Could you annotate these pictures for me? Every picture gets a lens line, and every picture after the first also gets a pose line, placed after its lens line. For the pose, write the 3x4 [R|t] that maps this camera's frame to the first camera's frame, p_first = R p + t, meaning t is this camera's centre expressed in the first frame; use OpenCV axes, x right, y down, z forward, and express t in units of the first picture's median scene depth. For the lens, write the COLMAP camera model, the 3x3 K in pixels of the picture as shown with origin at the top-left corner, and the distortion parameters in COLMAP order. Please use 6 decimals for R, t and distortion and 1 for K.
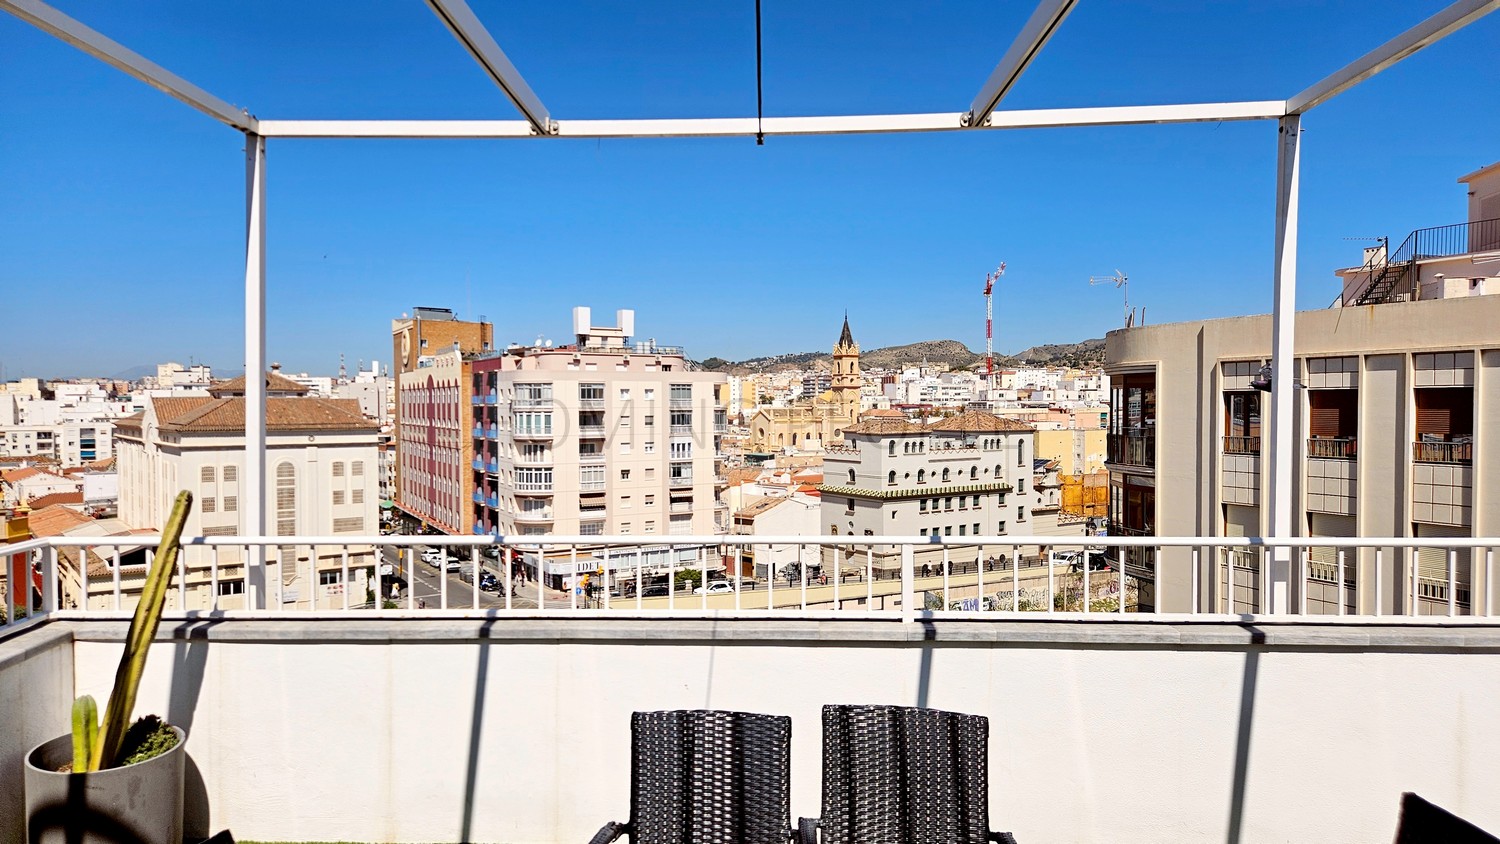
lens RADIAL K [[979.1, 0, 728.7], [0, 979.1, 436.3], [0, 0, 1]] dist [0.089964, -0.068627]
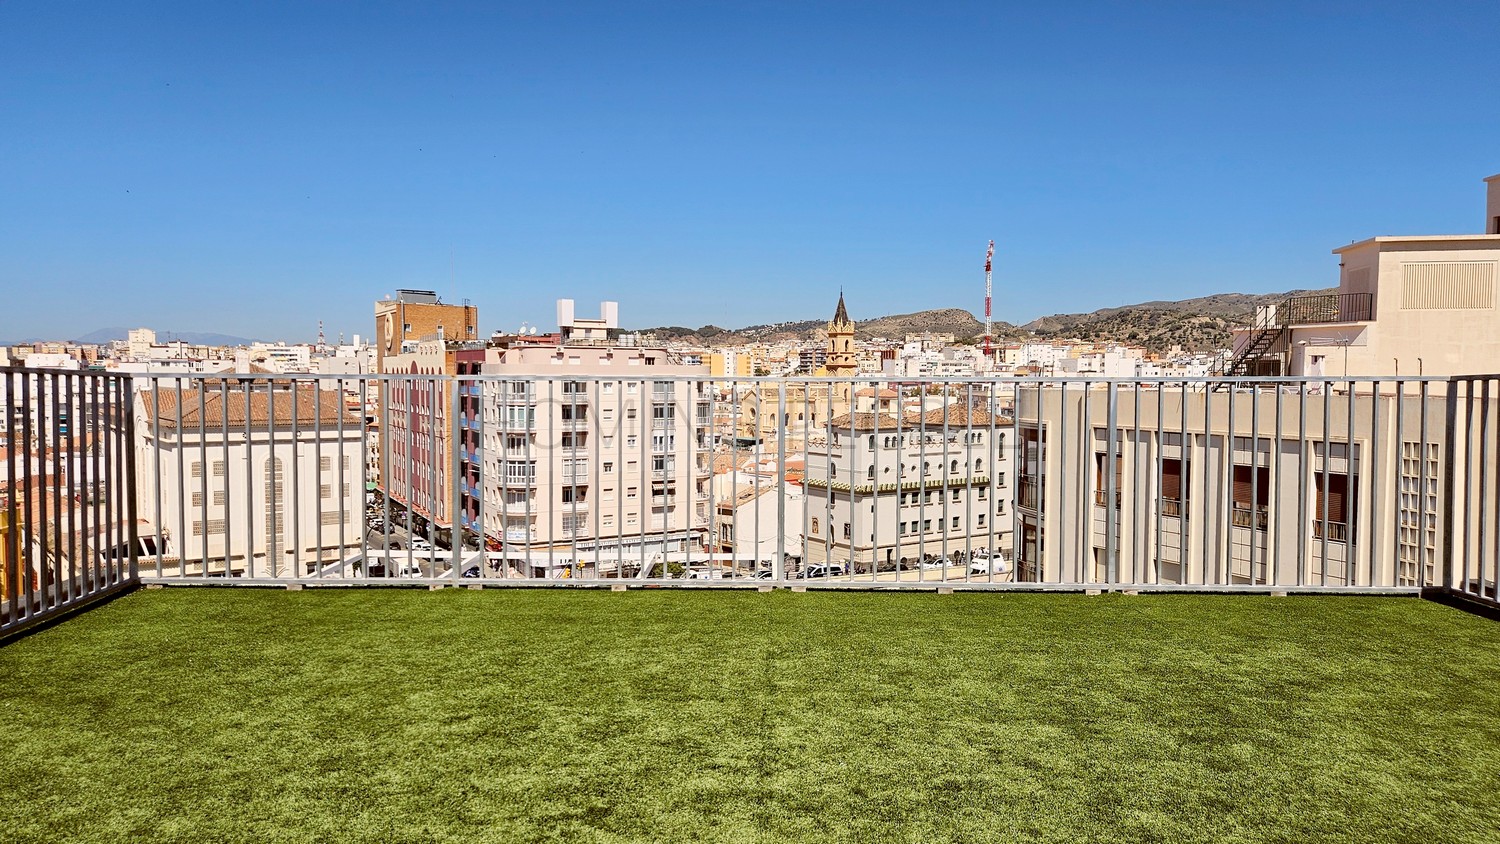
lens RADIAL K [[1040.5, 0, 732.8], [0, 1040.5, 431.9], [0, 0, 1]] dist [0.088392, -0.069765]
pose [[0.999965, 0.007676, 0.003371, 0.018186], [-0.007777, 0.999489, 0.031011, -0.029918], [-0.003131, -0.031036, 0.999513, -0.068300]]
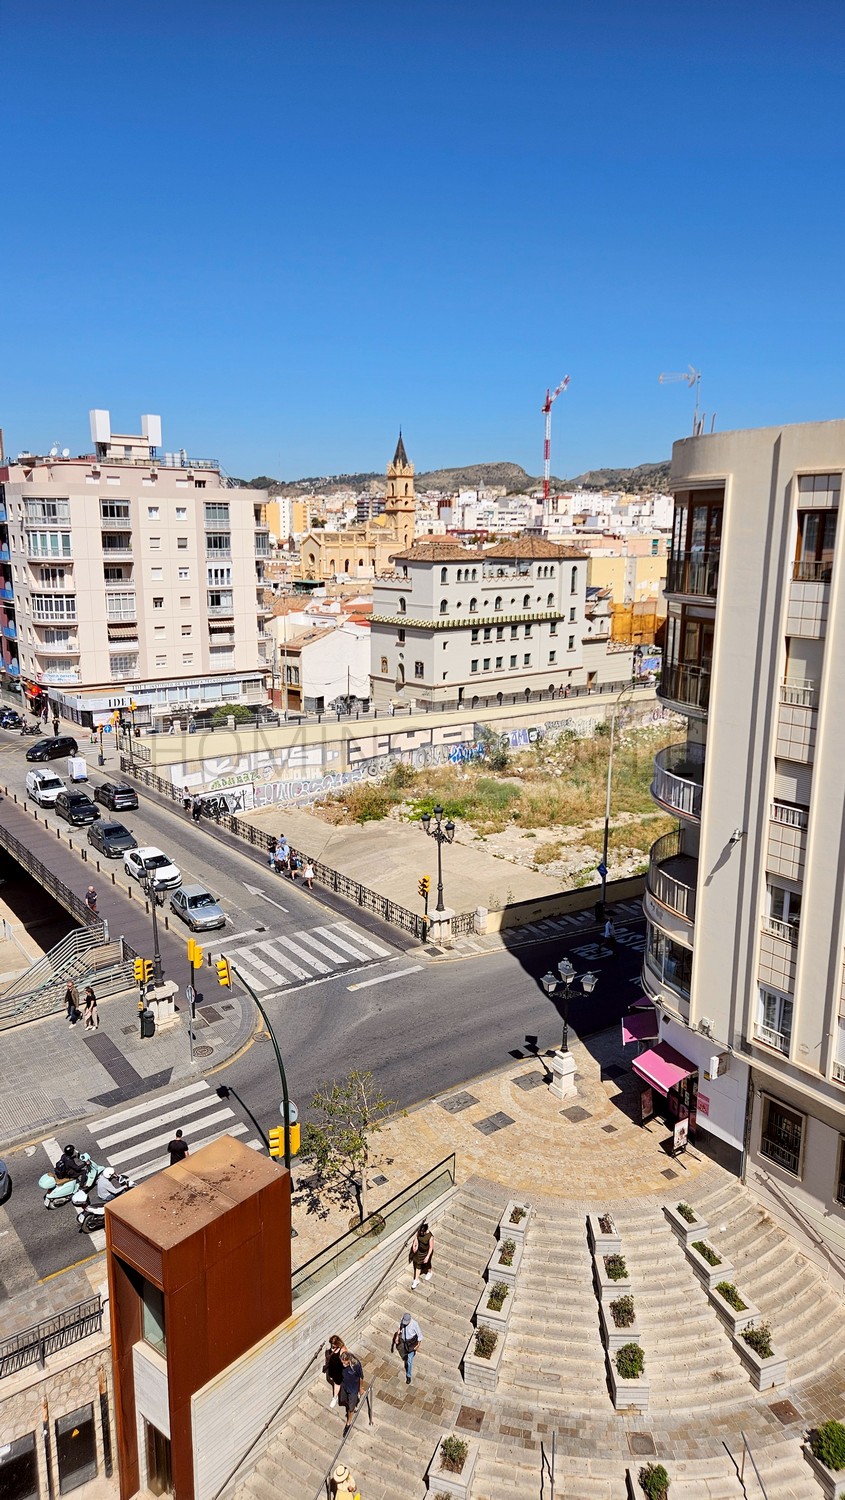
lens RADIAL K [[979.1, 0, 404.7], [0, 979.1, 744.1], [0, 0, 1]] dist [0.089964, -0.068627]
pose [[0.992777, -0.016732, 0.118799, 0.011410], [-0.005083, 0.983471, 0.180995, 0.000539], [-0.119864, -0.180291, 0.976283, 0.039948]]
